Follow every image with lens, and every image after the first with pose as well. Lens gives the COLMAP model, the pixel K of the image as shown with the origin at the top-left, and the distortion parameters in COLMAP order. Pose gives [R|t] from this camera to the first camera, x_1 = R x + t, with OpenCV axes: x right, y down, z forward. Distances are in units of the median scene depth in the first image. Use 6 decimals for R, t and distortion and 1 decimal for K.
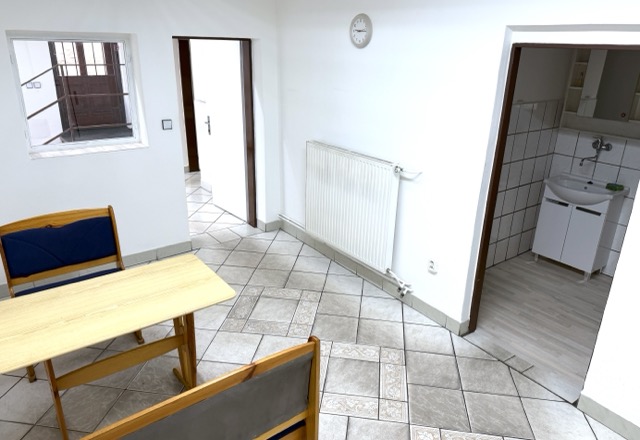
lens RADIAL K [[454.6, 0, 321.5], [0, 454.6, 229.8], [0, 0, 1]] dist [0.097733, -0.109407]
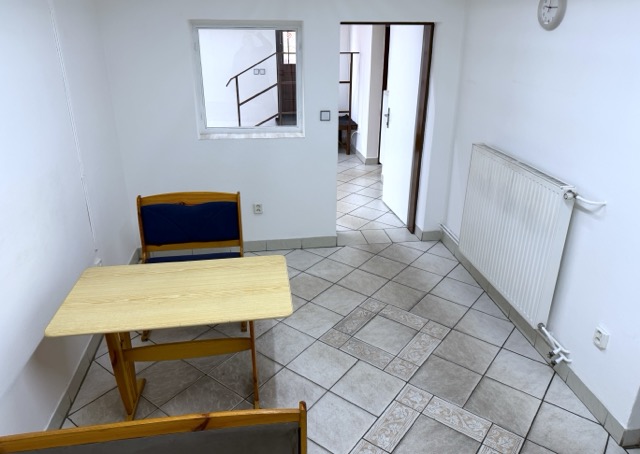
lens RADIAL K [[464.0, 0, 320.0], [0, 464.0, 227.0], [0, 0, 1]] dist [0.099469, -0.134012]
pose [[0.875450, 0.172192, -0.451594, 0.153487], [-0.166942, 0.984605, 0.051799, -0.050715], [0.453561, 0.030043, 0.890719, 0.143036]]
